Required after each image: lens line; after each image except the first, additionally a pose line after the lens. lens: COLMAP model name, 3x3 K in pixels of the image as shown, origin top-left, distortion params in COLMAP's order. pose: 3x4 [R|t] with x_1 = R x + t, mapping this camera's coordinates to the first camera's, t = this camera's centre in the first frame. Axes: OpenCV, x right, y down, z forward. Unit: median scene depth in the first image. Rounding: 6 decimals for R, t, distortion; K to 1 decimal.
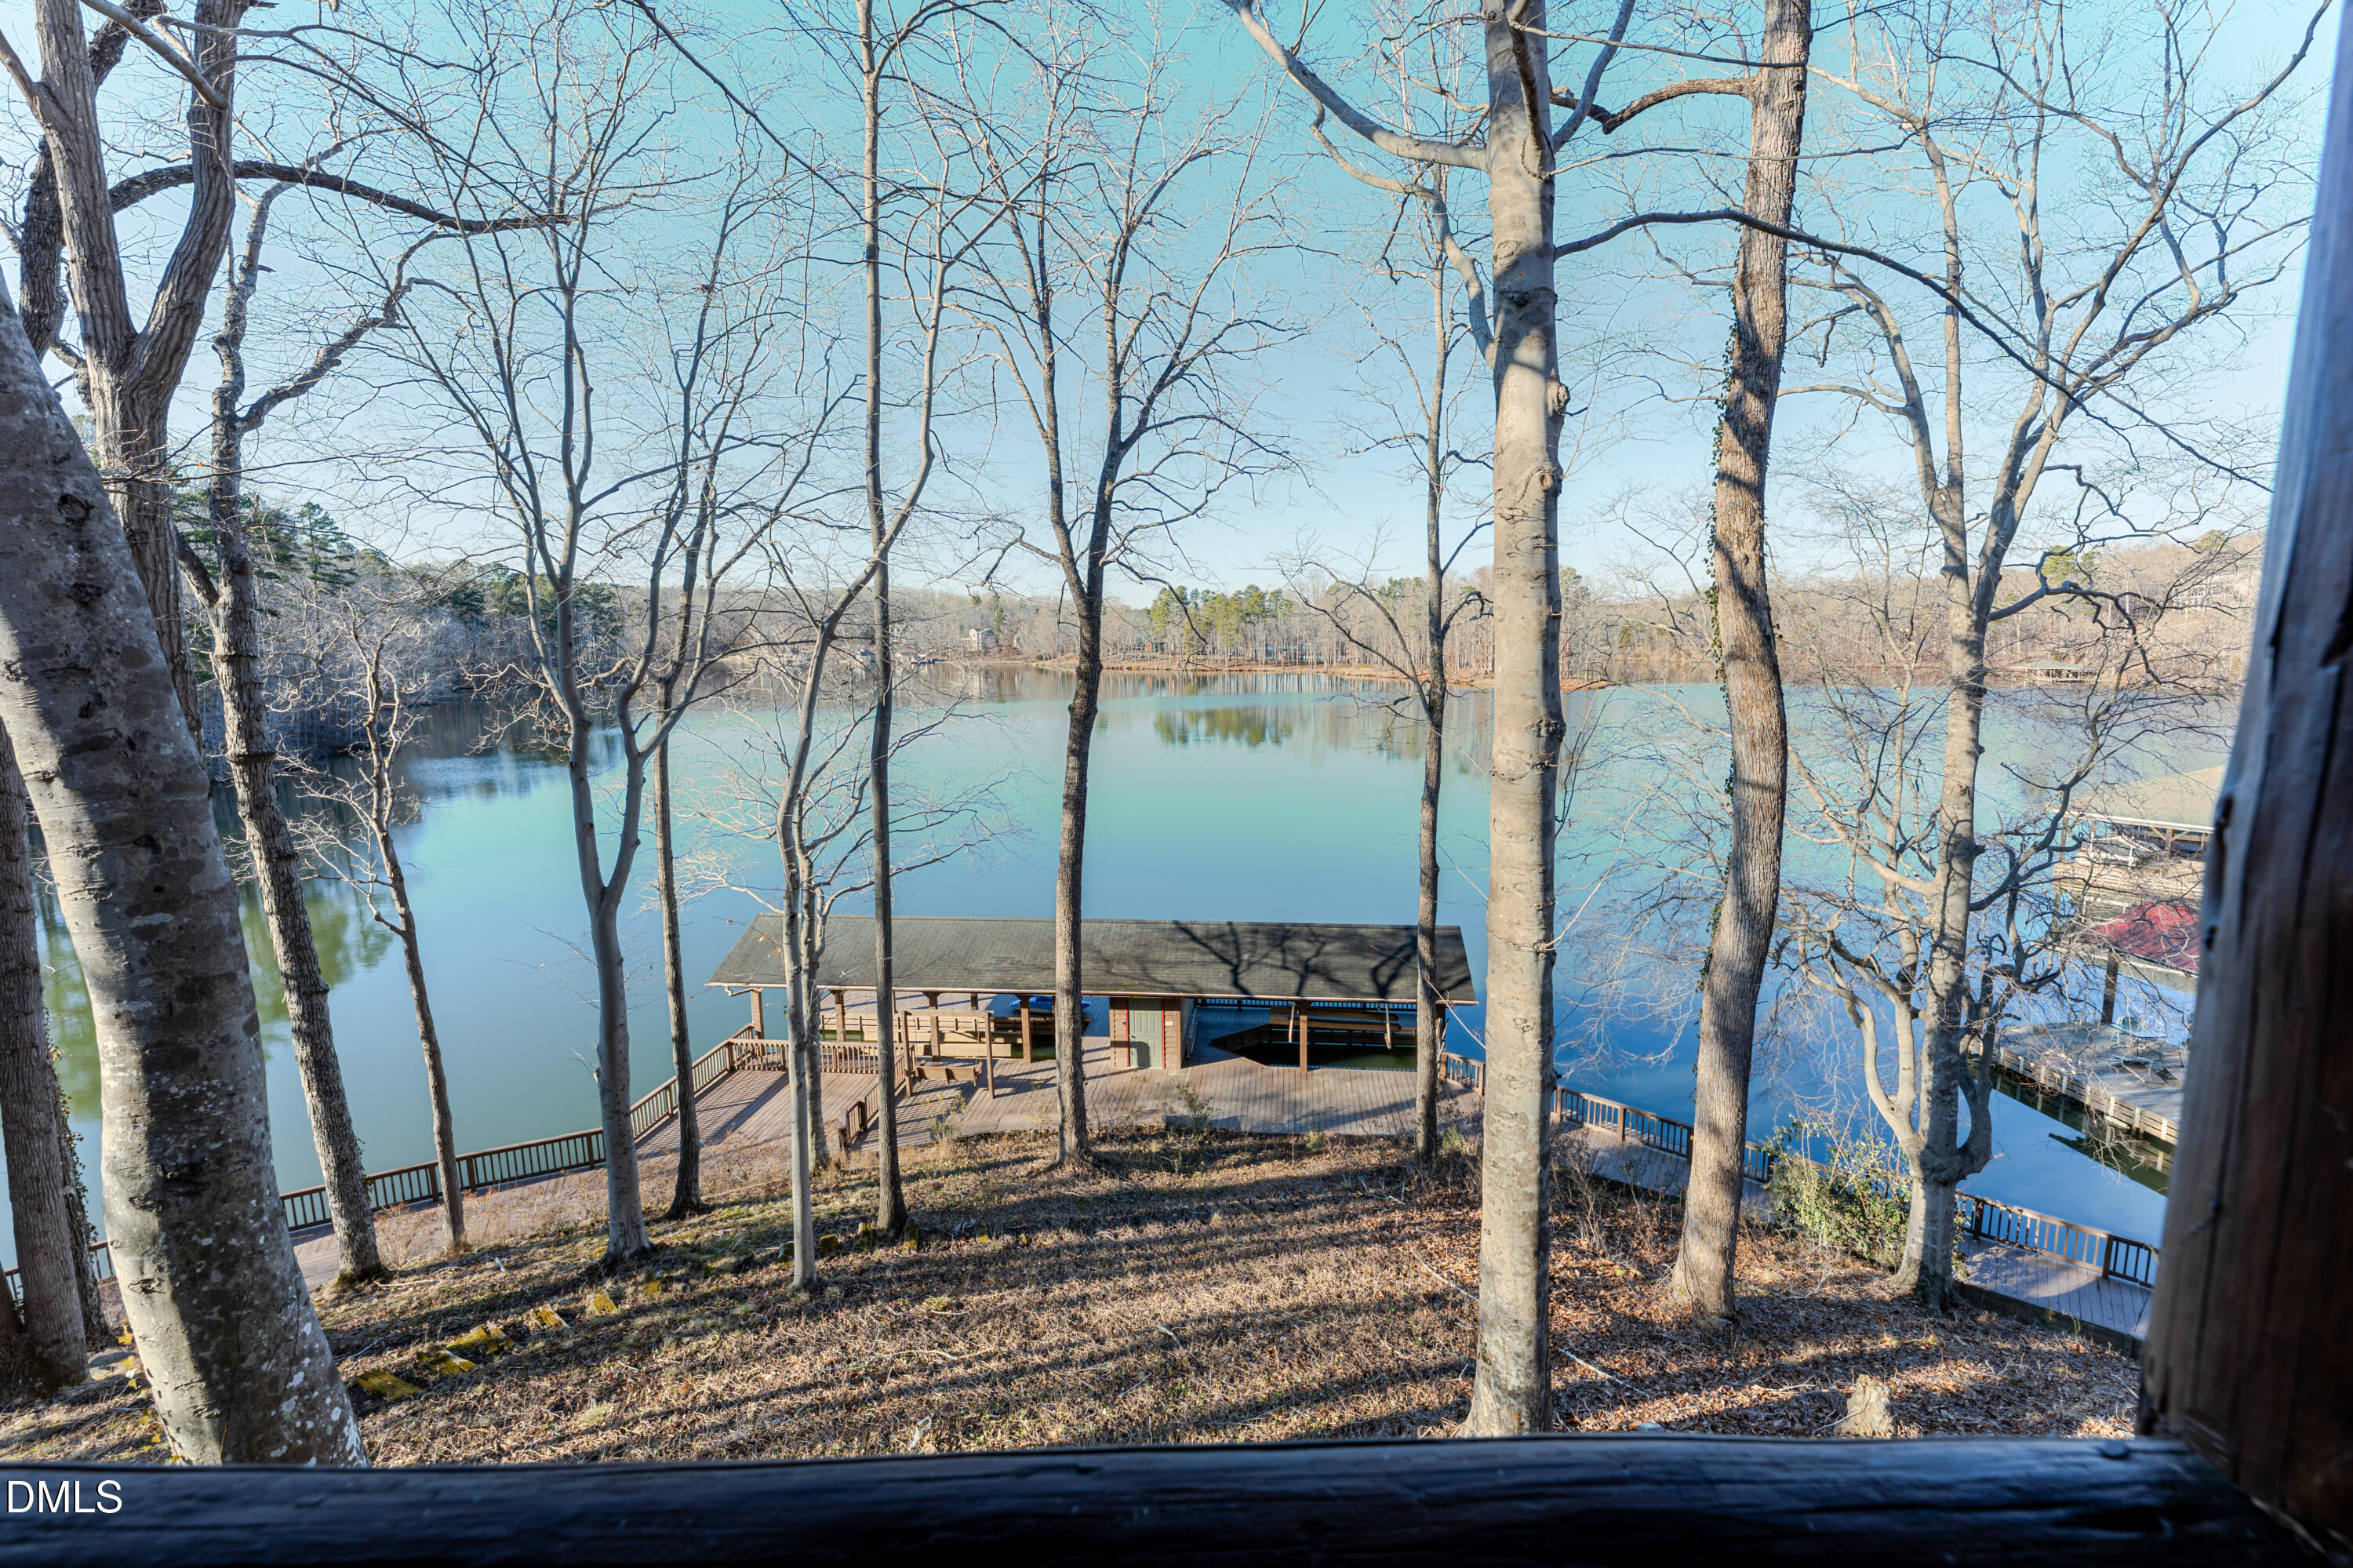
lens RADIAL K [[944.7, 0, 1173.6], [0, 944.7, 780.9], [0, 0, 1]] dist [0.000966, -0.000446]
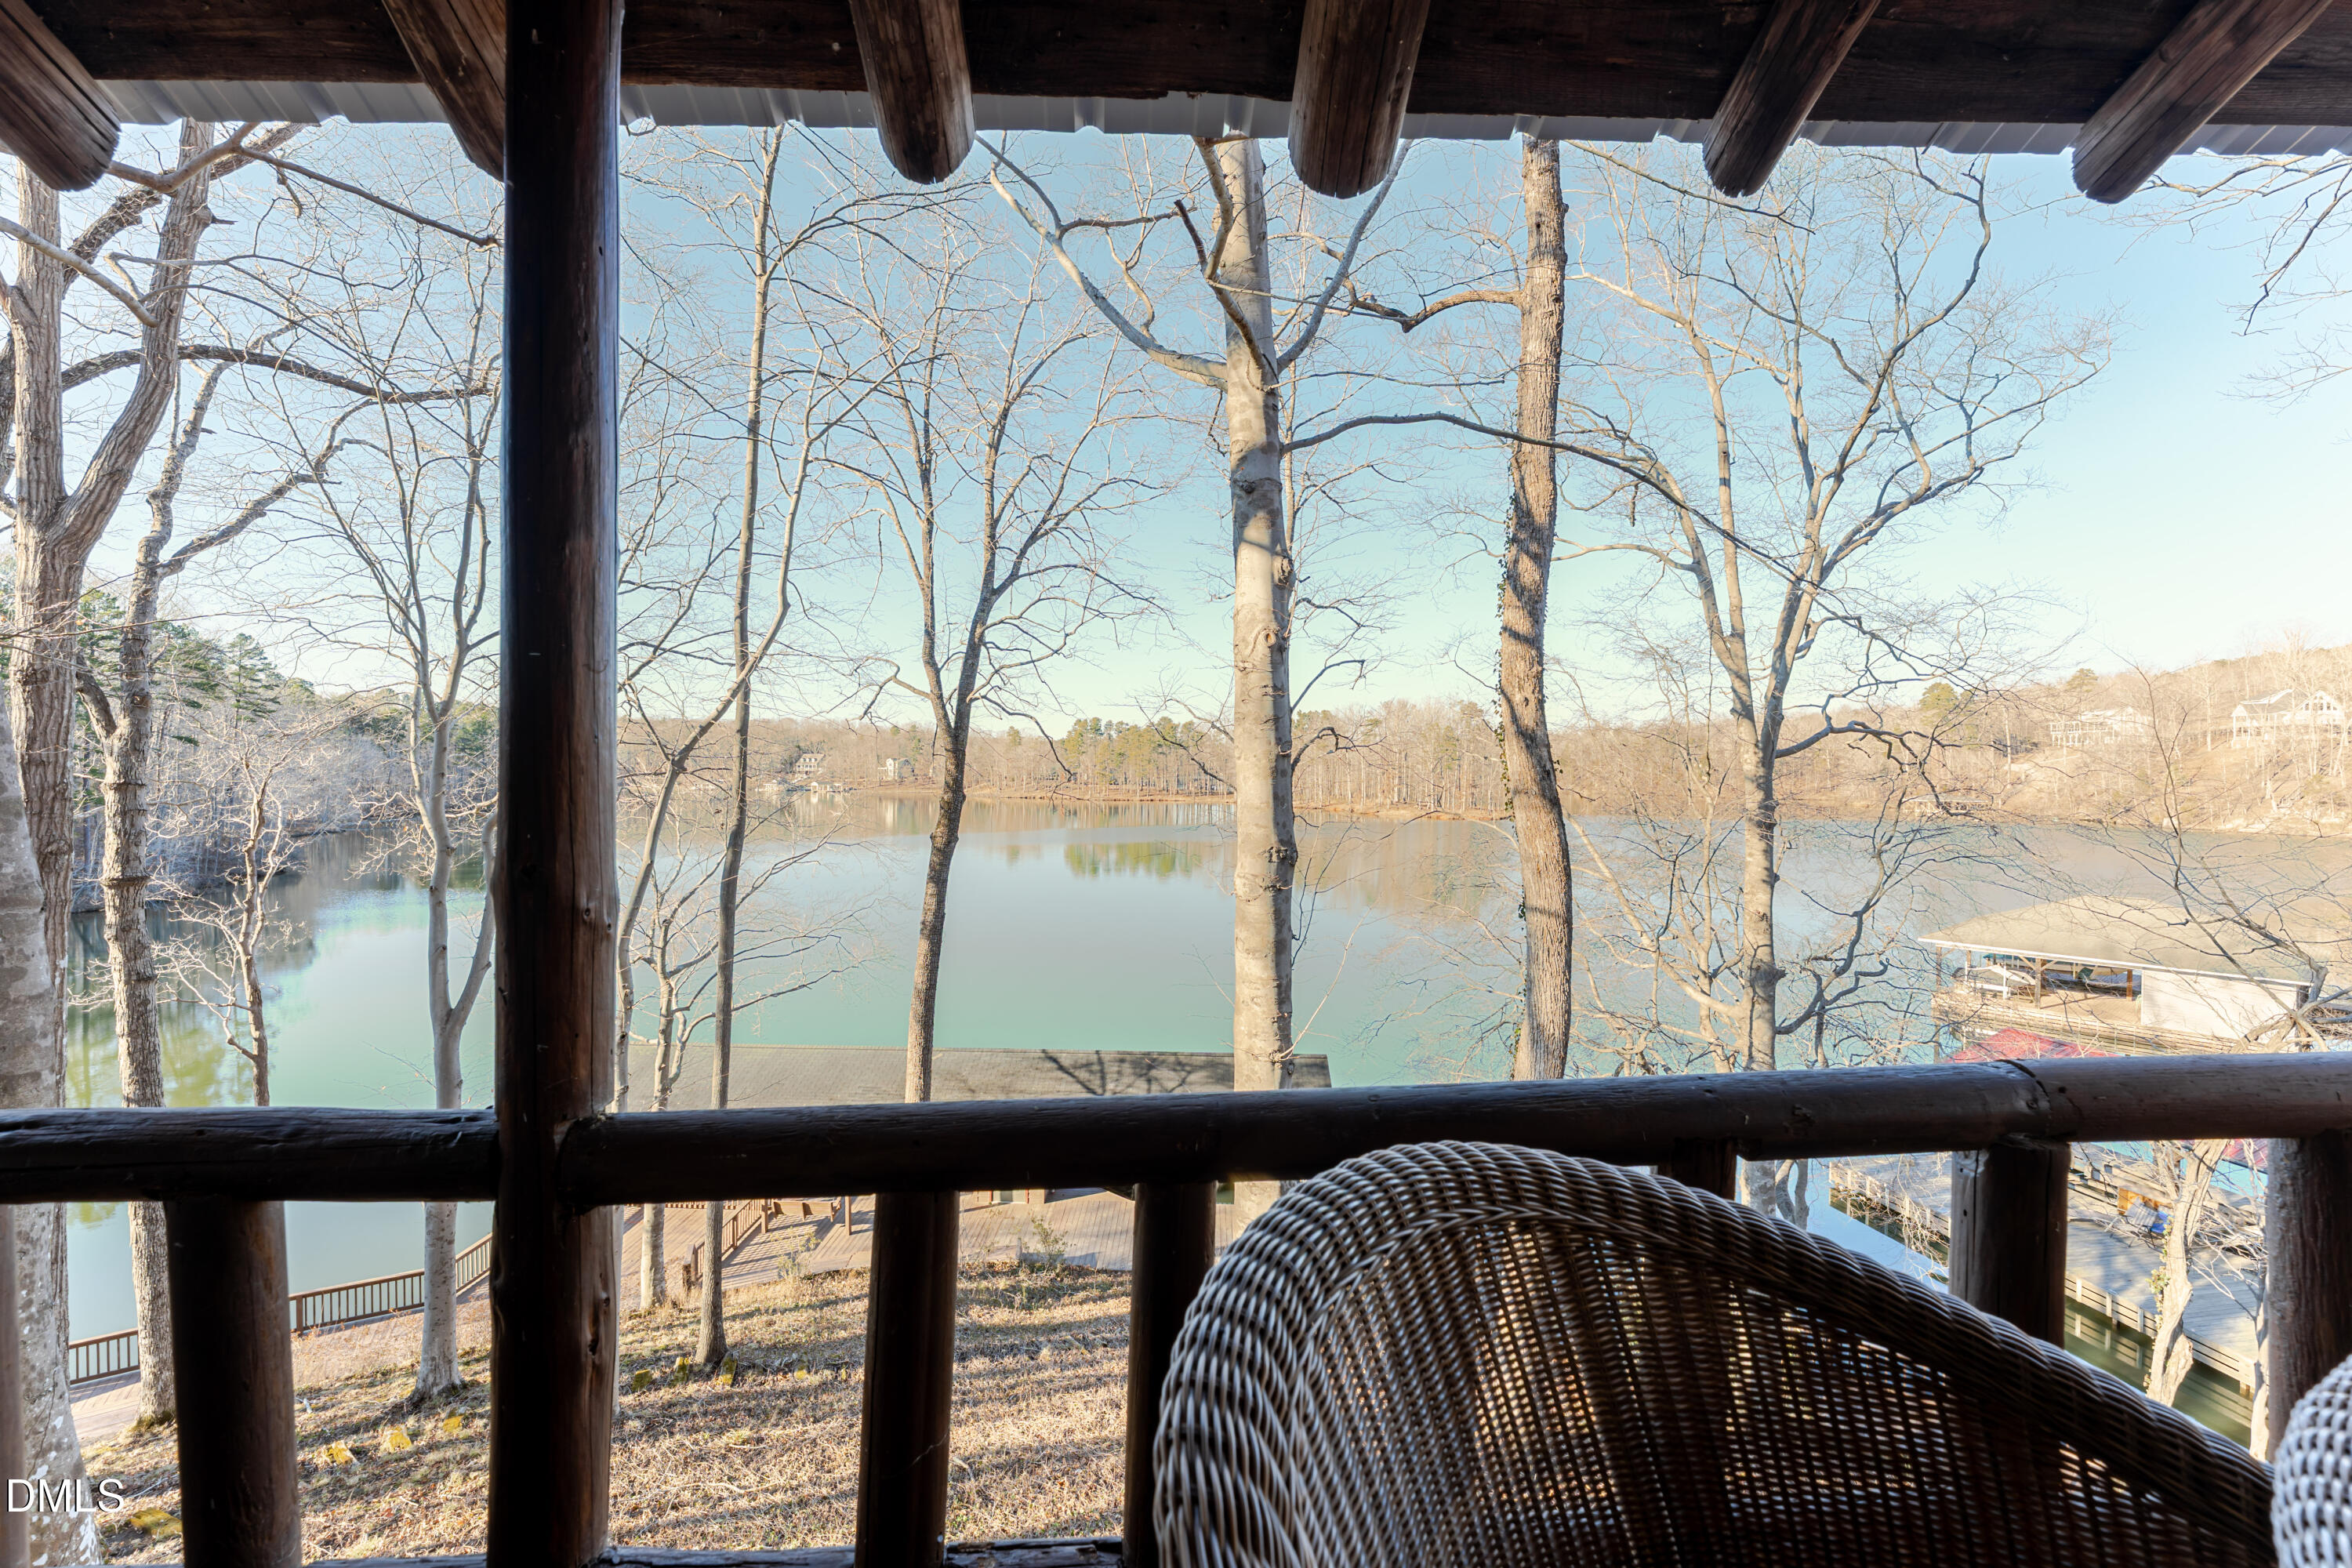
lens RADIAL K [[1000.2, 0, 1177.1], [0, 1000.2, 782.0], [0, 0, 1]] dist [-0.000506, 0.000528]
pose [[0.999955, 0.003622, 0.008759, 0.171774], [-0.002421, 0.991064, -0.133362, 0.010900], [-0.009164, 0.133335, 0.991029, -0.114082]]
